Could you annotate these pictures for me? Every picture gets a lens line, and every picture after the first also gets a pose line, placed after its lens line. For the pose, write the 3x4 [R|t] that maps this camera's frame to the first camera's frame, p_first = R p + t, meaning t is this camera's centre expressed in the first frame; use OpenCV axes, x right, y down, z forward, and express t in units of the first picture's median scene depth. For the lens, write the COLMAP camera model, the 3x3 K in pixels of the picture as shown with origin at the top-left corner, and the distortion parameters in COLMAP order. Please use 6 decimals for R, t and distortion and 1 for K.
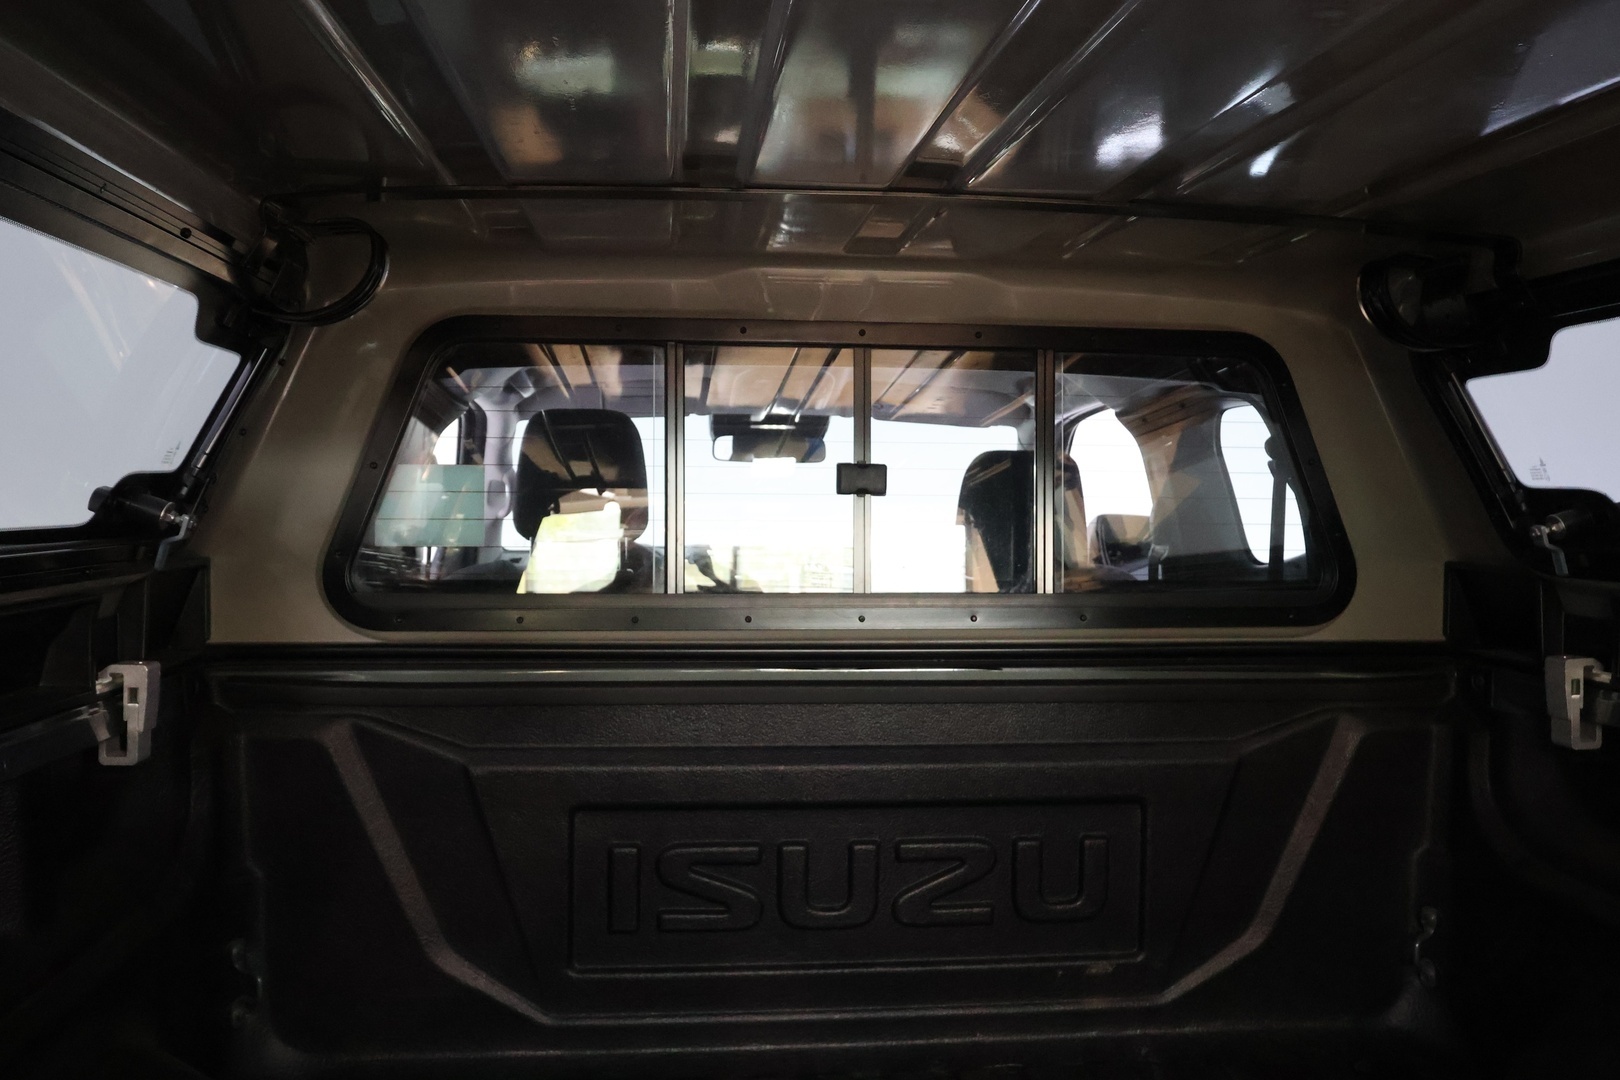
lens RADIAL K [[1347.7, 0, 811.5], [0, 1347.7, 535.0], [0, 0, 1]] dist [0.014512, 0.003873]
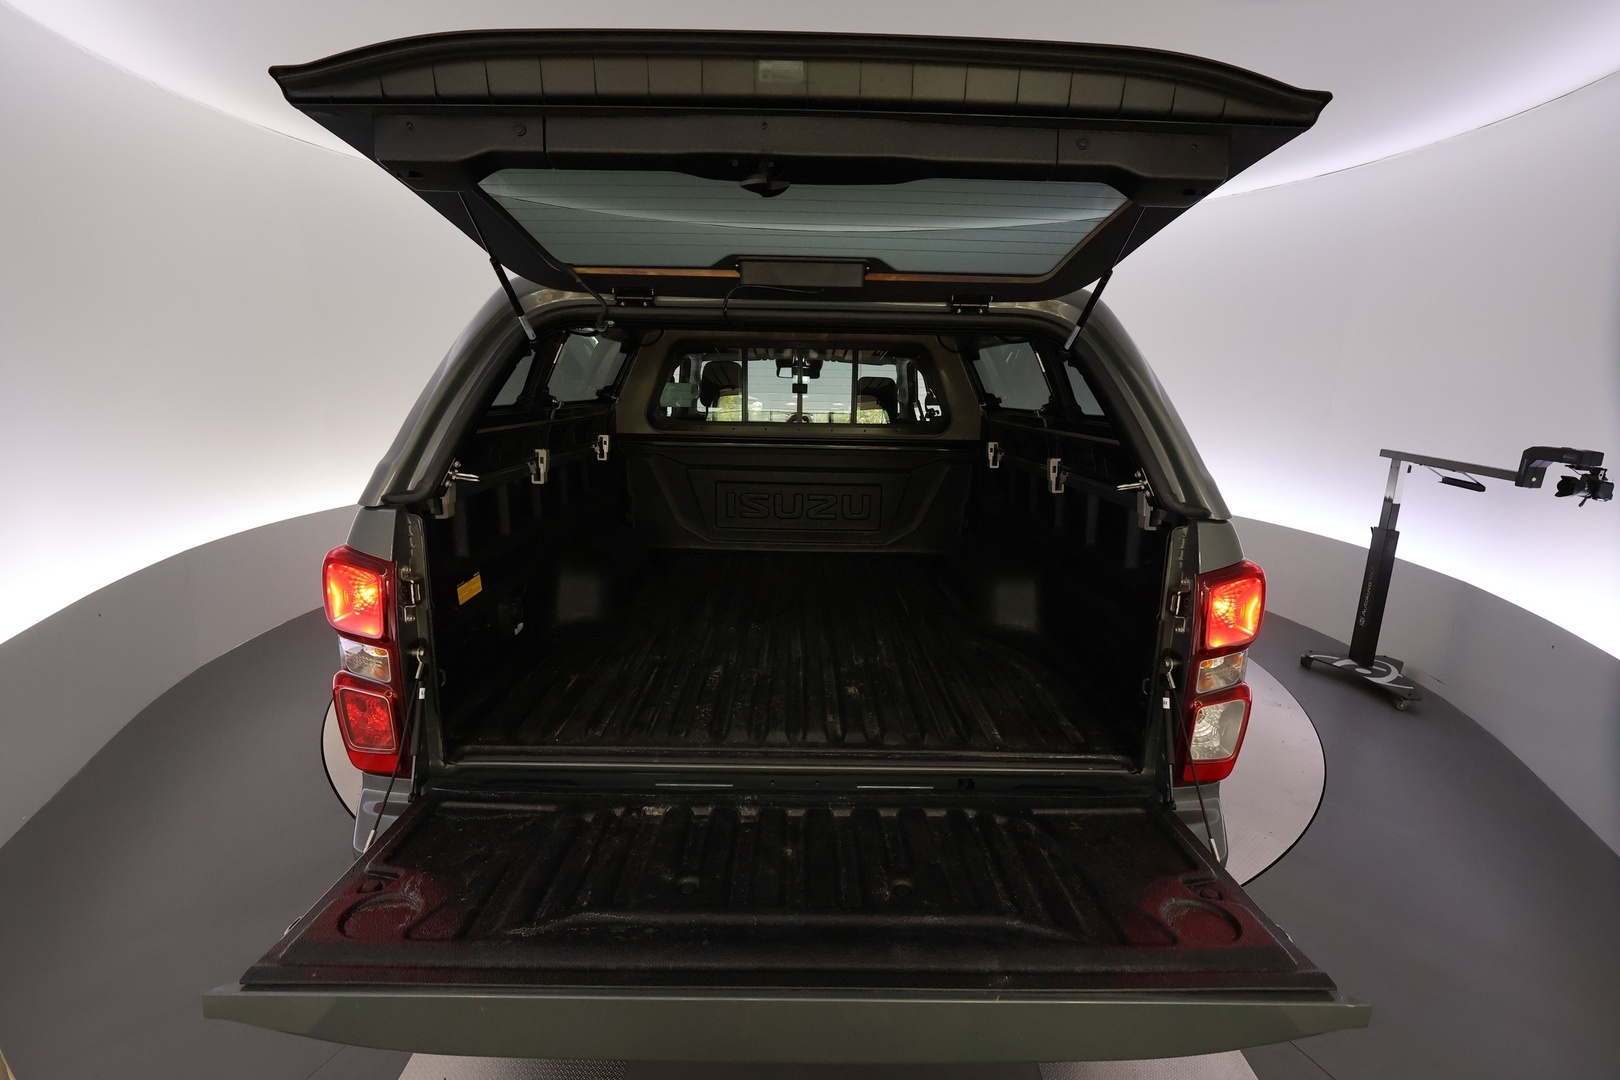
lens RADIAL K [[753.9, 0, 813.3], [0, 753.9, 548.3], [0, 0, 1]] dist [-0.003314, 0.002625]
pose [[0.996825, 0.029109, -0.074108, 0.236576], [-0.015275, 0.983399, 0.180814, 0.010382], [0.078141, -0.179108, 0.980721, -0.984202]]
